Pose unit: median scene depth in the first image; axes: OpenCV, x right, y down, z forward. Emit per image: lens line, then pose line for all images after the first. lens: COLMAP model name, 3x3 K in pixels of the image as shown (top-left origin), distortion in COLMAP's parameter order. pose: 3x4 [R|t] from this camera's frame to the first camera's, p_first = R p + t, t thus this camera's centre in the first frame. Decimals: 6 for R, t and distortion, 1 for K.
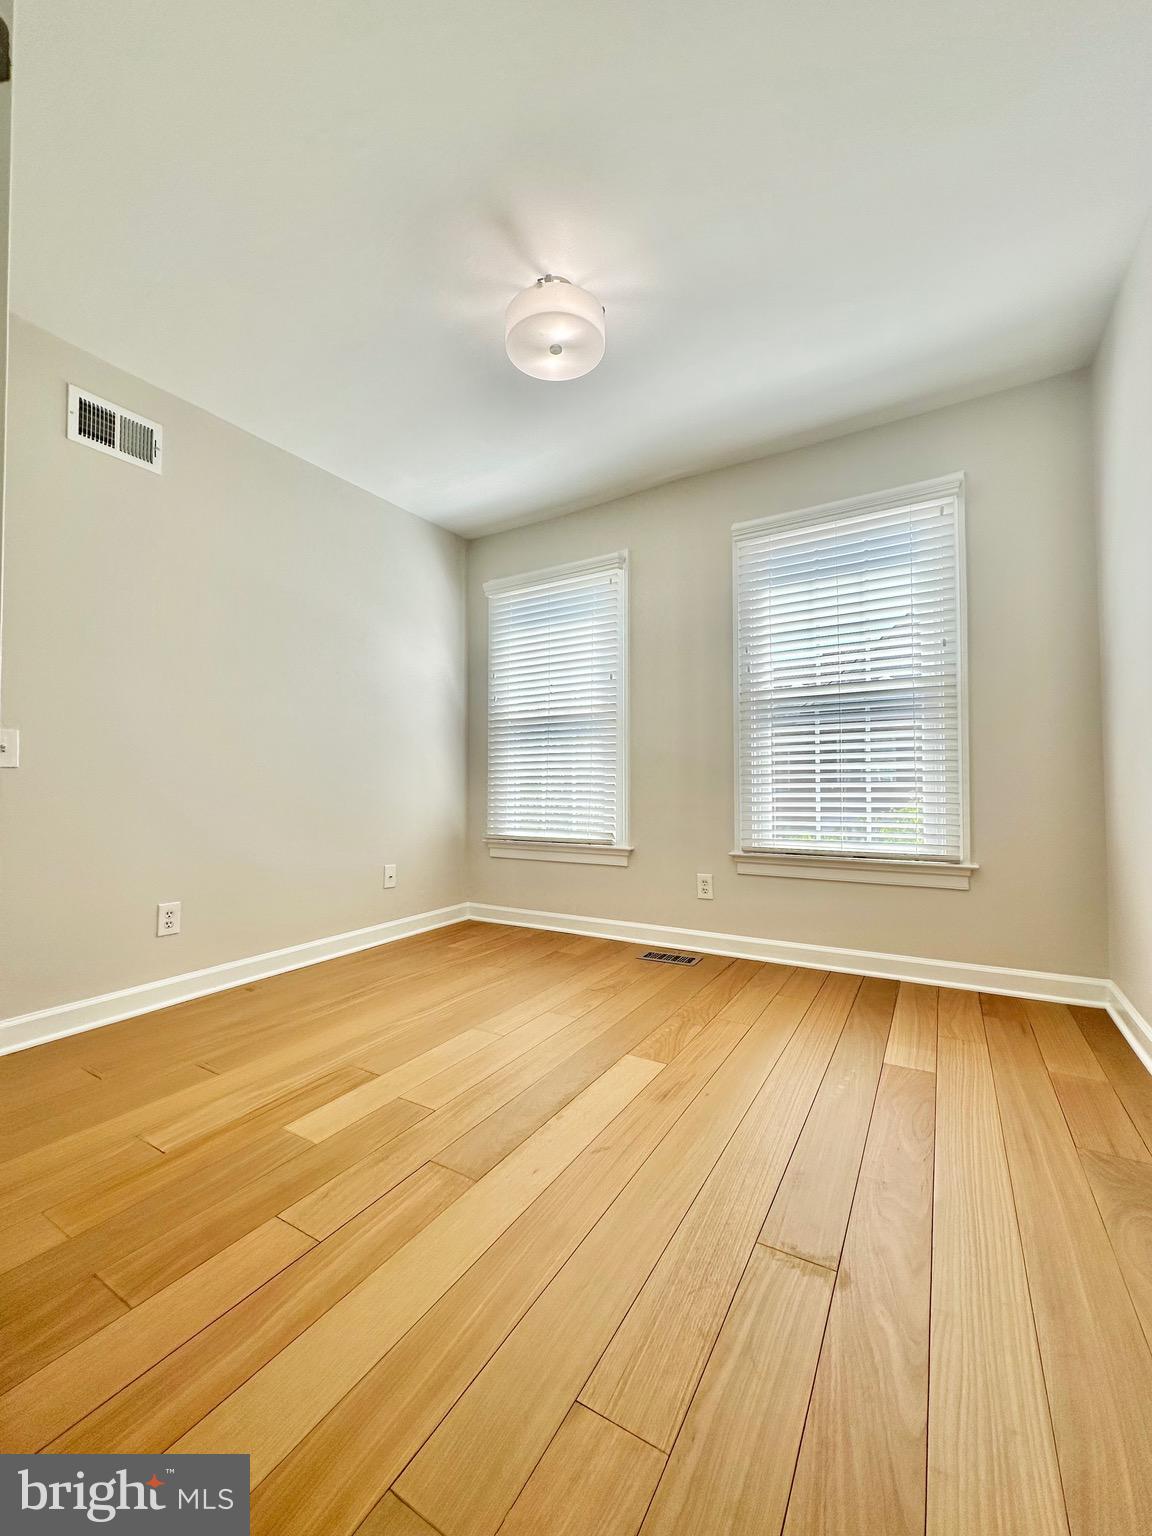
lens RADIAL K [[612.7, 0, 576.0], [0, 612.7, 771.1], [0, 0, 1]] dist [-0.001419, -0.000037]
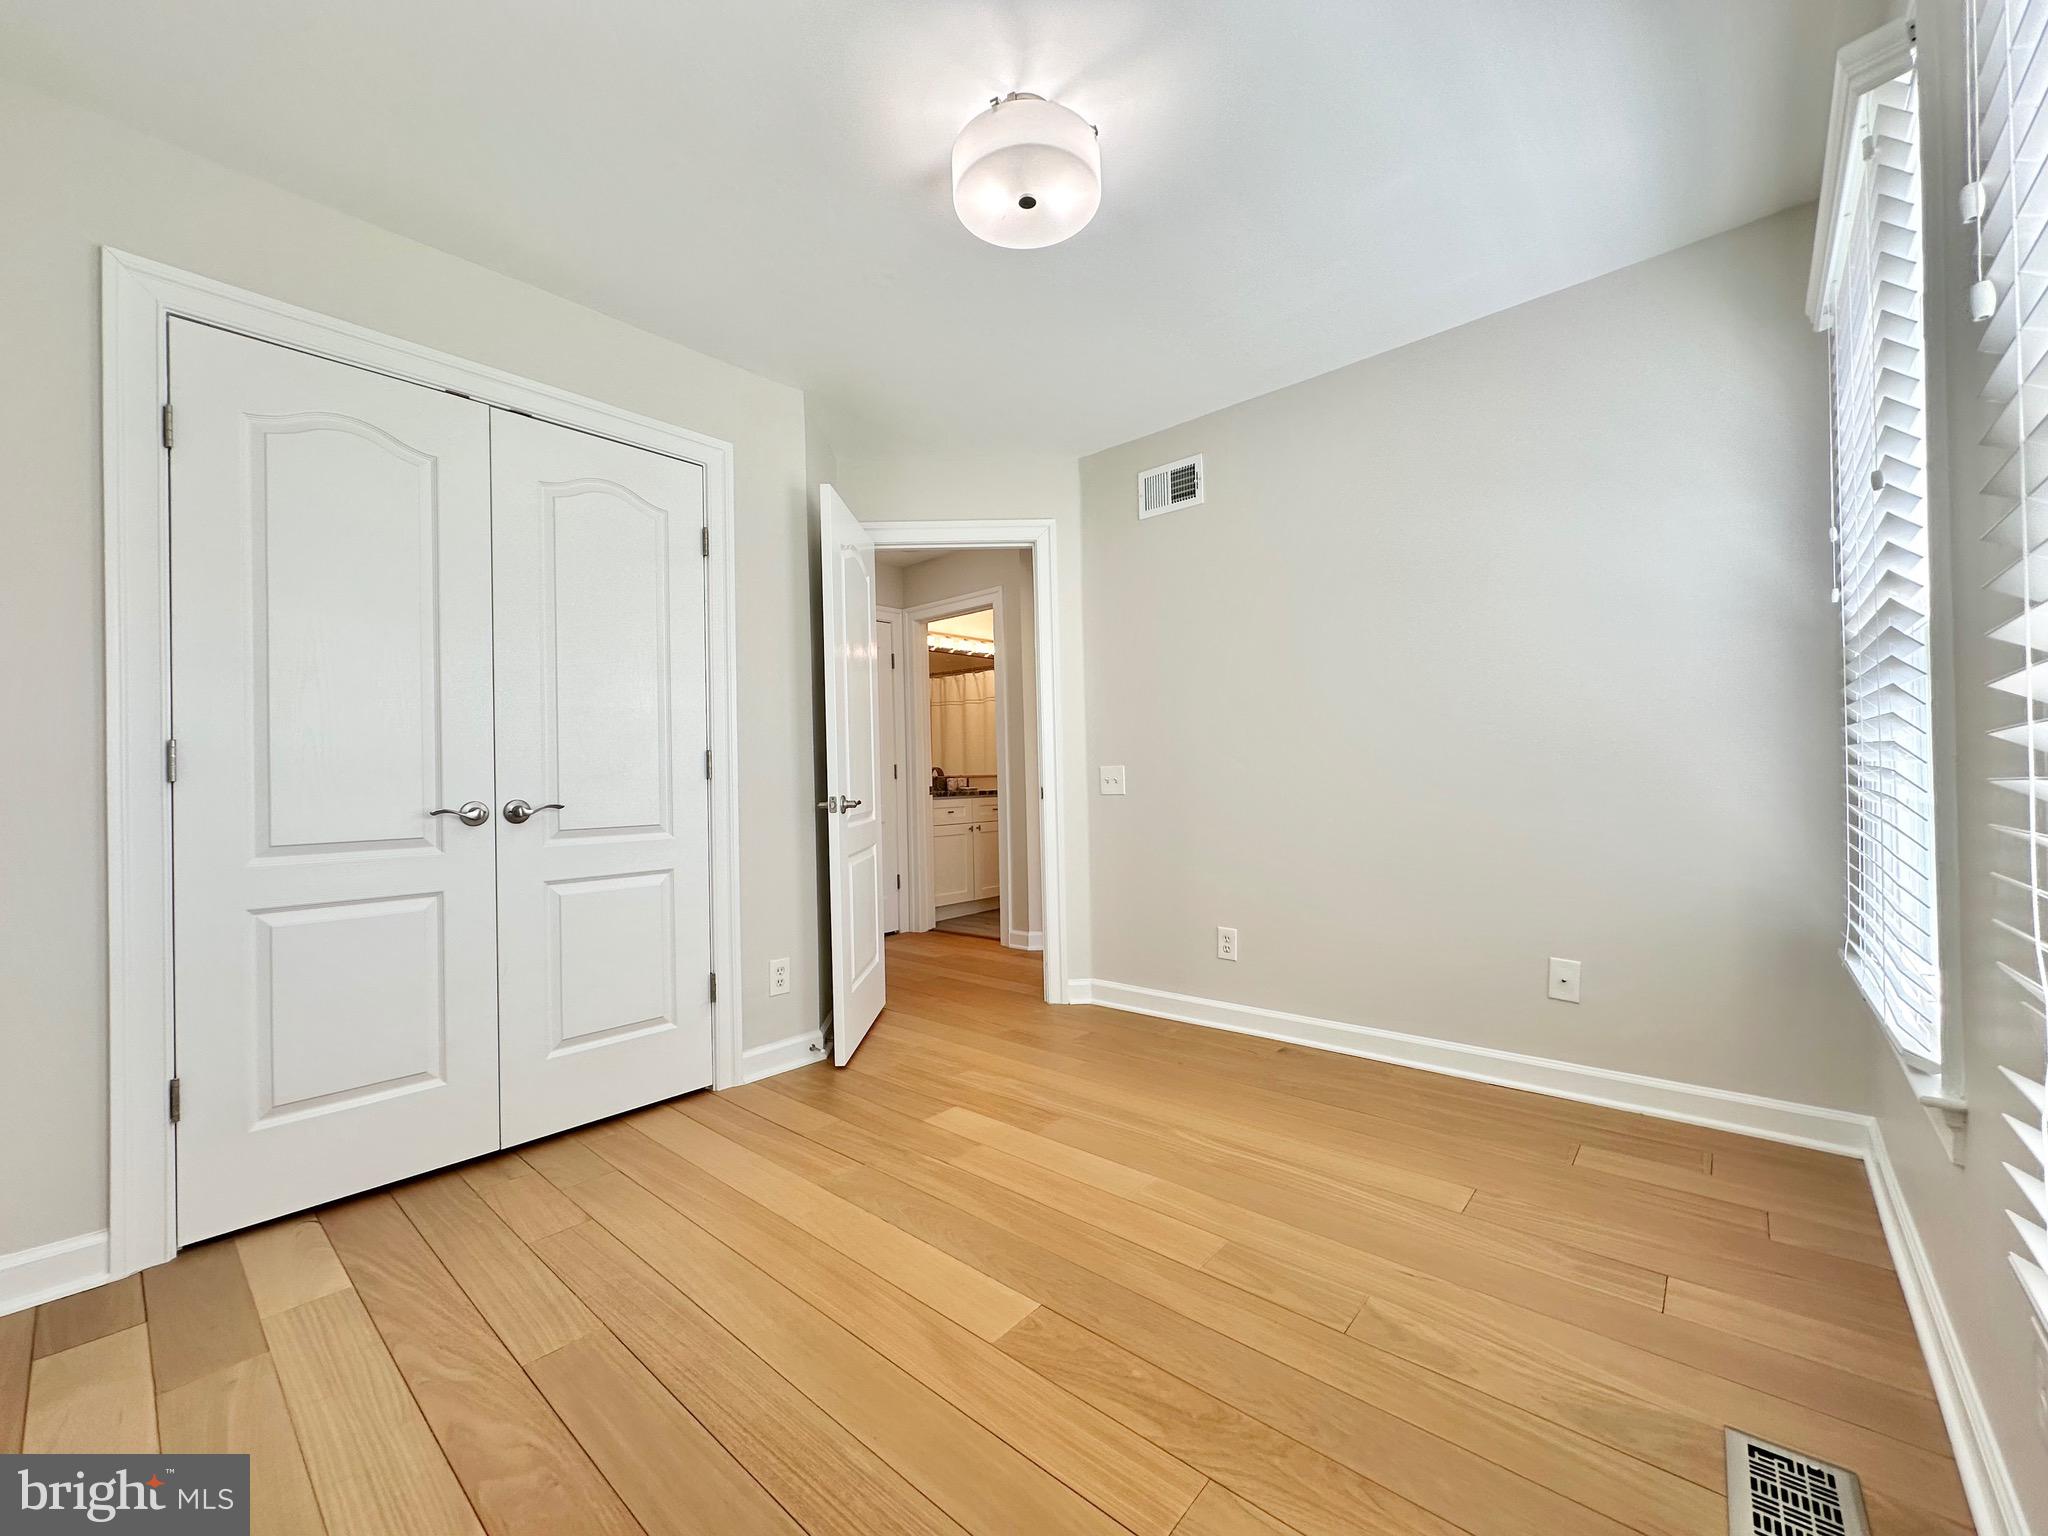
lens RADIAL K [[816.9, 0, 1019.1], [0, 816.9, 770.9], [0, 0, 1]] dist [-0.001419, -0.000037]
pose [[-0.179389, 0.001852, -0.983776, 1.018535], [0.044823, 0.998975, -0.006293, -0.066718], [0.982757, -0.045224, -0.179288, 1.334916]]
